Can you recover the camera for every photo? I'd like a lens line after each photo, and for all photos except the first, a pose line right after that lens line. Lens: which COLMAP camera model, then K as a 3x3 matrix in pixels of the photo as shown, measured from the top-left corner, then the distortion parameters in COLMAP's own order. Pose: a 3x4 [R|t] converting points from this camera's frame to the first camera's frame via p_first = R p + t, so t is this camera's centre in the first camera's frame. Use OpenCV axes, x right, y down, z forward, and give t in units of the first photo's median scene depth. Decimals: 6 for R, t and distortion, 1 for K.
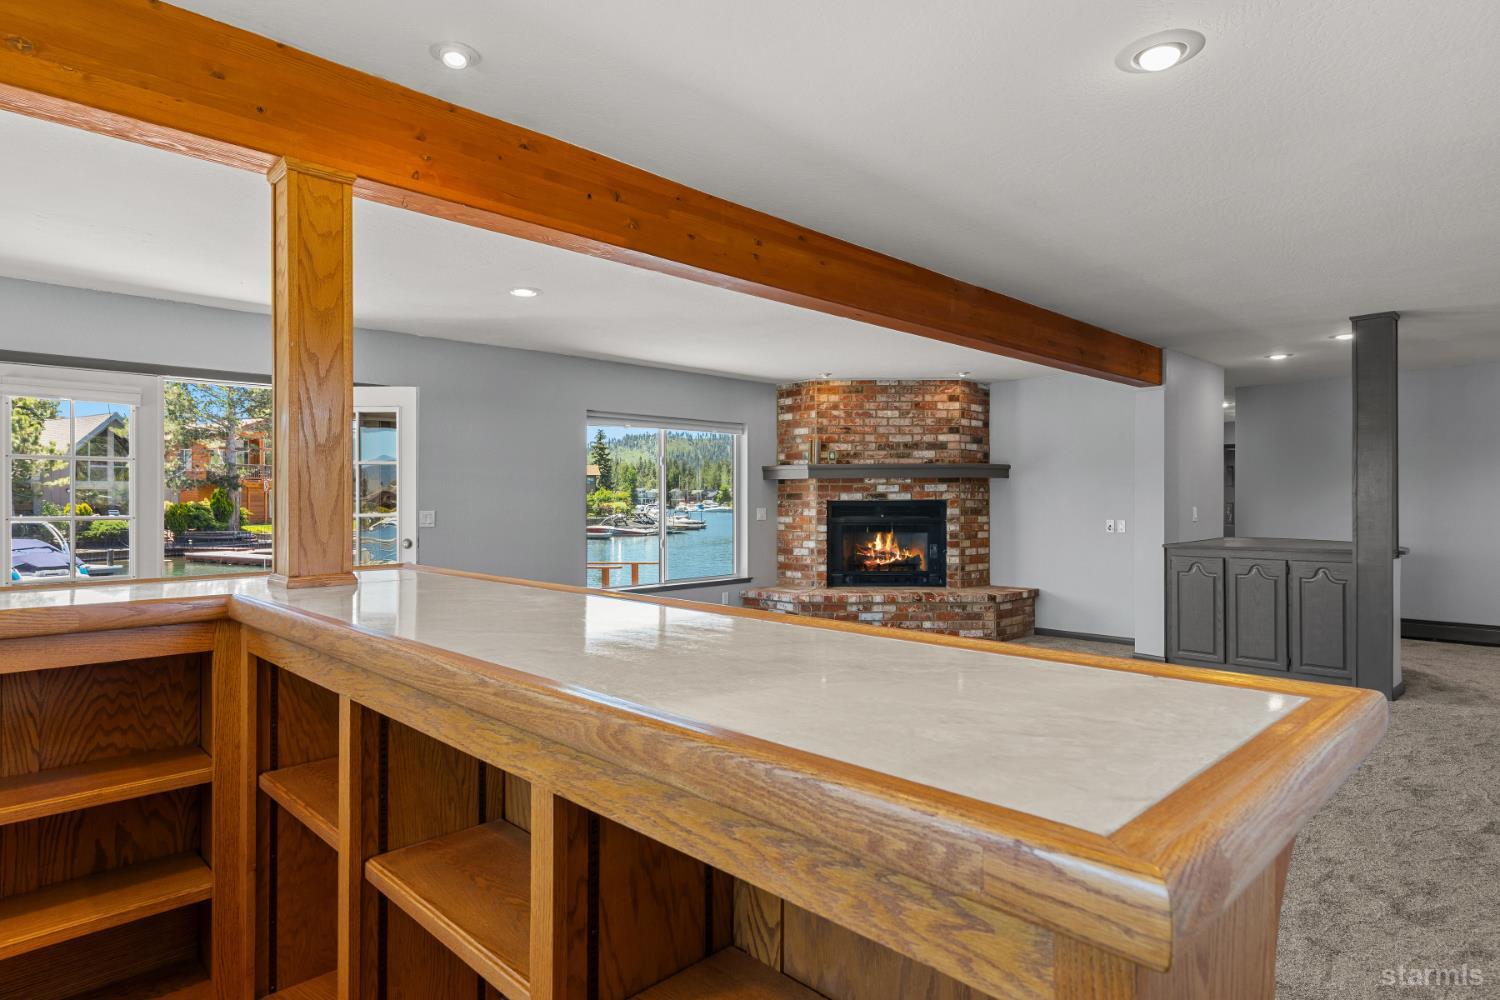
lens RADIAL K [[812.5, 0, 749.8], [0, 812.5, 525.4], [0, 0, 1]] dist [0.005643, 0.000910]
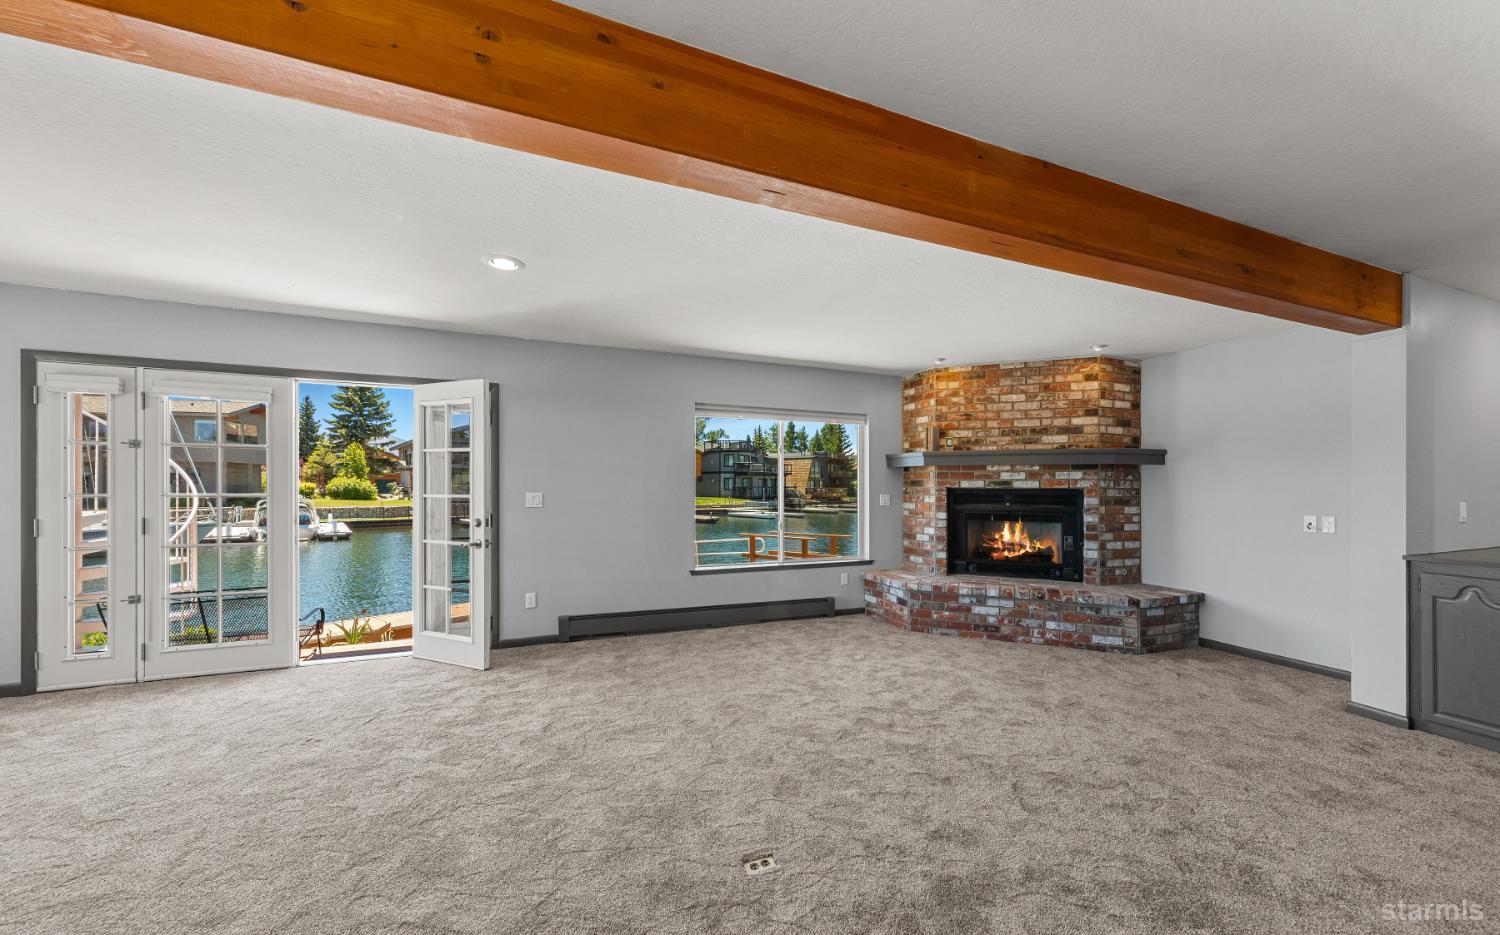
lens RADIAL K [[547.7, 0, 776.3], [0, 547.7, 490.1], [0, 0, 1]] dist [0.005614, -0.000551]
pose [[0.933652, 0.011444, -0.357998, 0.140993], [-0.020160, 0.999584, -0.020623, -0.009552], [0.357613, 0.026472, 0.933494, 0.295936]]
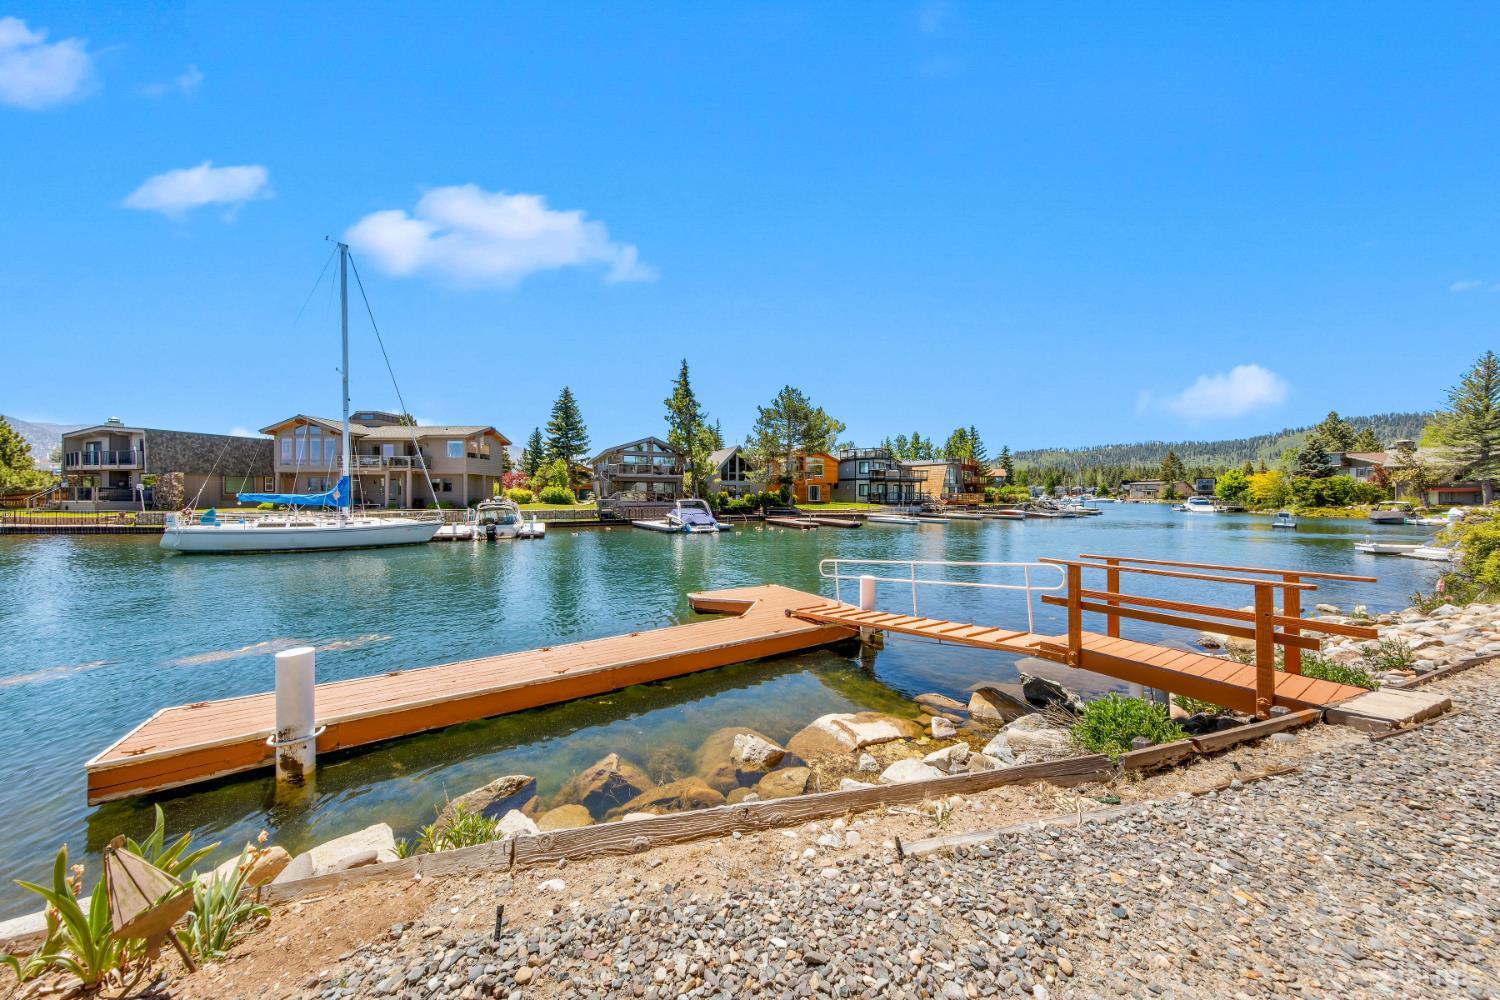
lens RADIAL K [[471.7, 0, 753.1], [0, 471.7, 498.4], [0, 0, 1]] dist [0.005849, -0.000122]
pose [[0.789901, 0.009986, -0.613153, -0.419616], [-0.022801, 0.999654, -0.013092, 0.013823], [0.612810, 0.024322, 0.789856, 0.916428]]
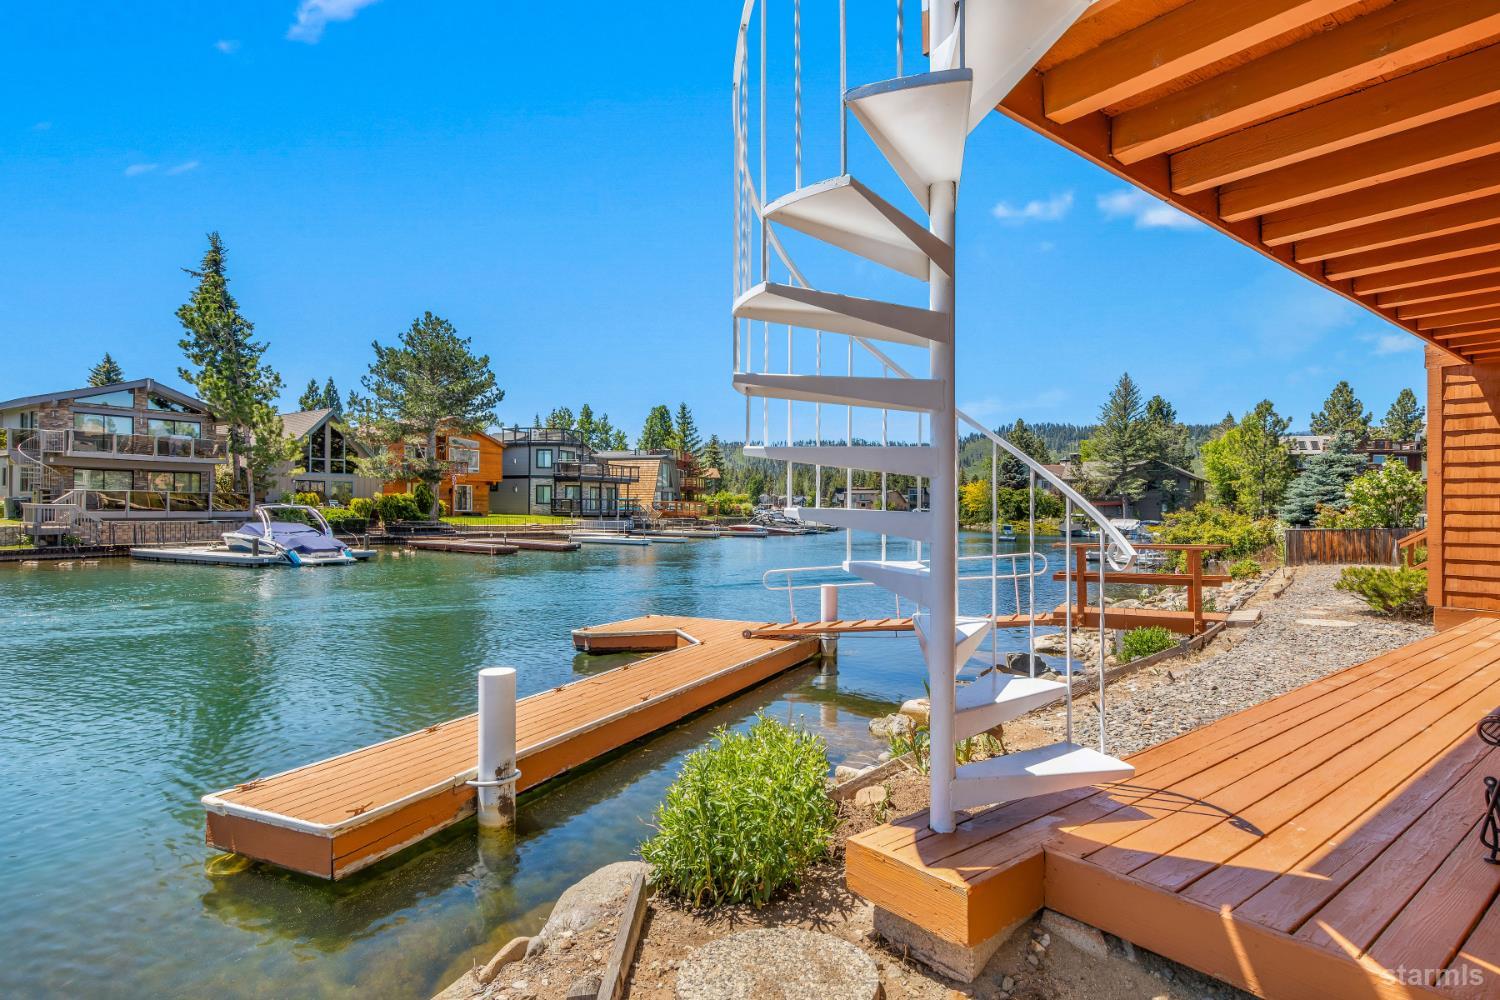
lens RADIAL K [[781.9, 0, 748.3], [0, 781.9, 506.3], [0, 0, 1]] dist [0.006591, 0.000580]
pose [[0.995060, 0.014878, -0.098157, -0.946036], [-0.017840, 0.999409, -0.029368, 0.066666], [0.097662, 0.030974, 0.994738, 0.229932]]
